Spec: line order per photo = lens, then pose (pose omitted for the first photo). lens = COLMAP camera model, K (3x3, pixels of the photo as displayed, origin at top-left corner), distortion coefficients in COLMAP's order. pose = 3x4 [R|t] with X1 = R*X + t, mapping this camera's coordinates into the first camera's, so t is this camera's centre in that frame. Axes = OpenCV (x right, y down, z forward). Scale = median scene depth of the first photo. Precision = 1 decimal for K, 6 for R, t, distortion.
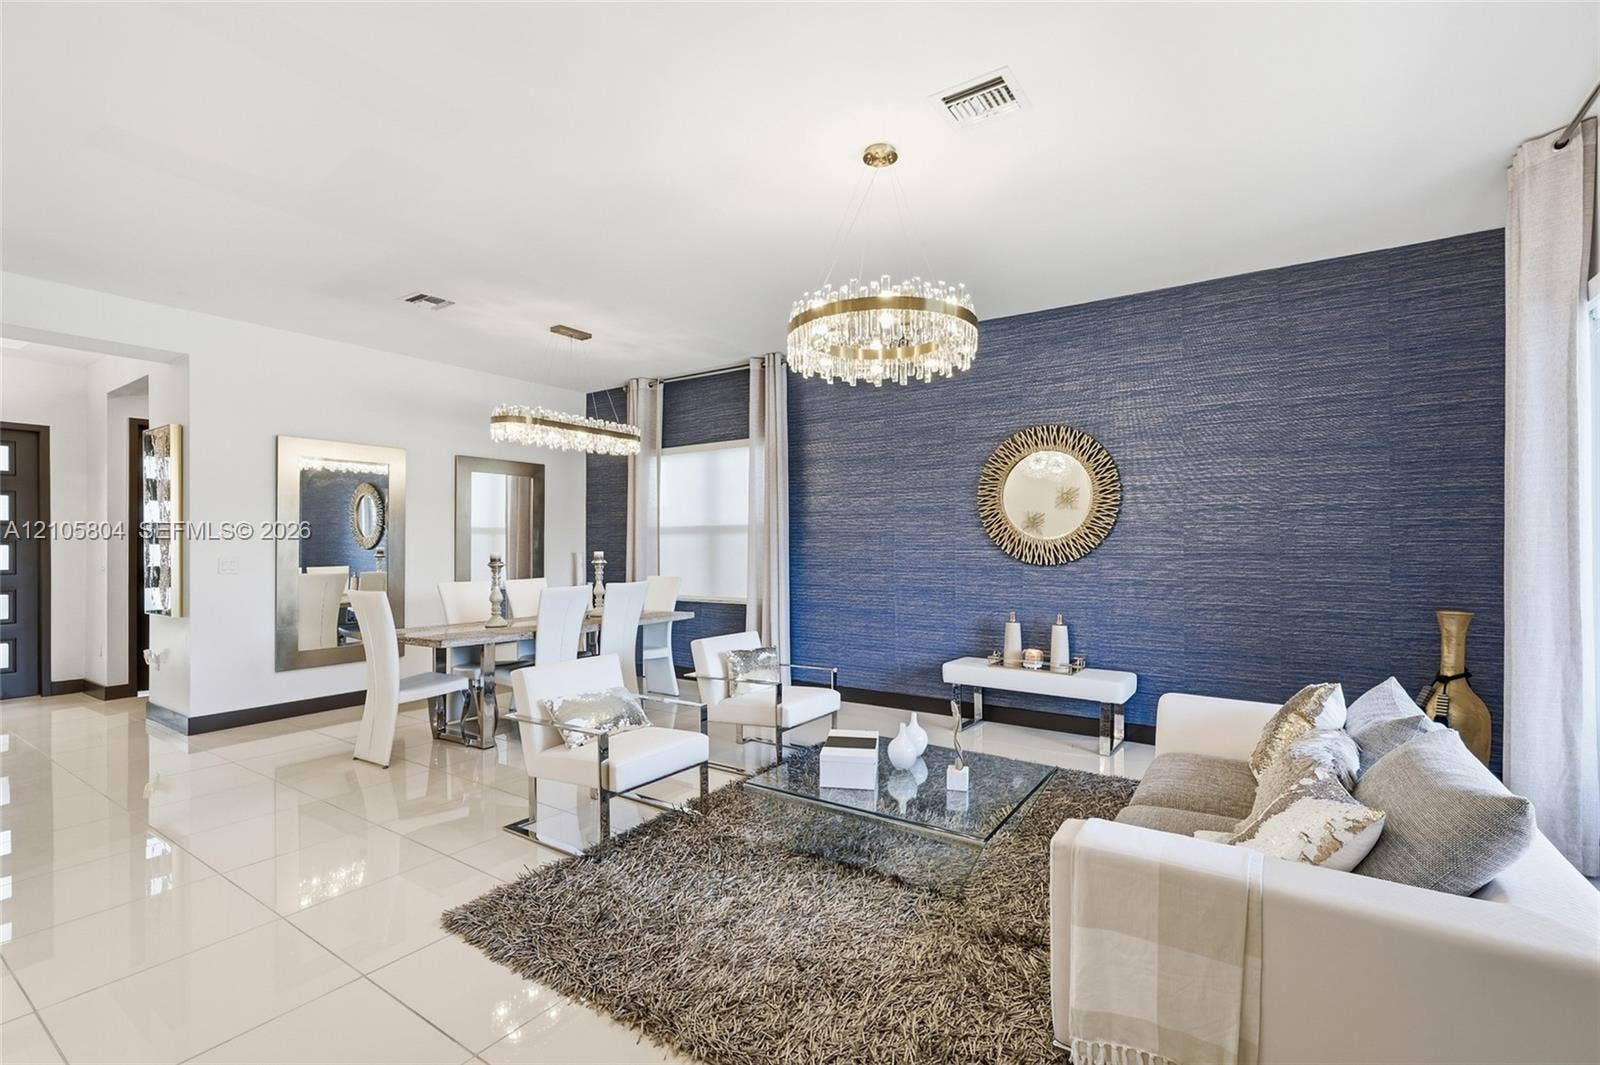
lens RADIAL K [[712.5, 0, 805.4], [0, 712.5, 541.0], [0, 0, 1]] dist [-0.000024, 0.000260]
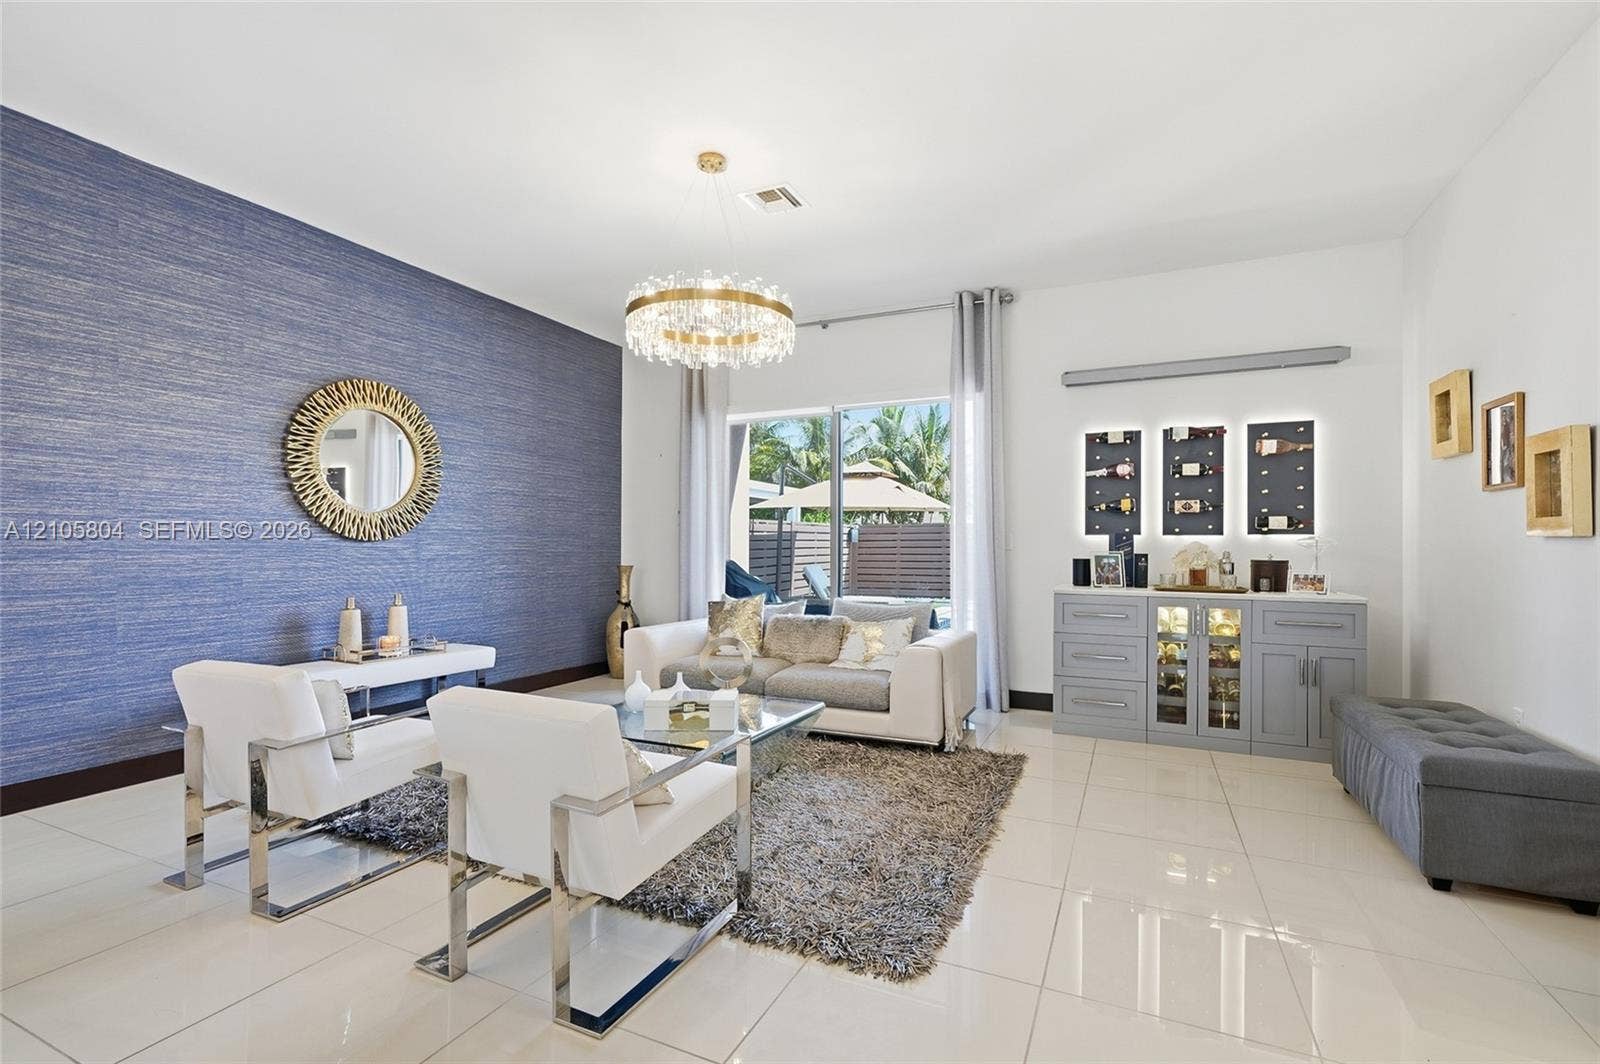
lens RADIAL K [[712.5, 0, 805.4], [0, 712.5, 540.5], [0, 0, 1]] dist [-0.000024, 0.000260]
pose [[-0.150556, 0.007542, 0.988573, -0.928367], [-0.008818, 0.999921, -0.008971, 0.055494], [-0.988562, -0.010068, -0.150477, 0.922850]]
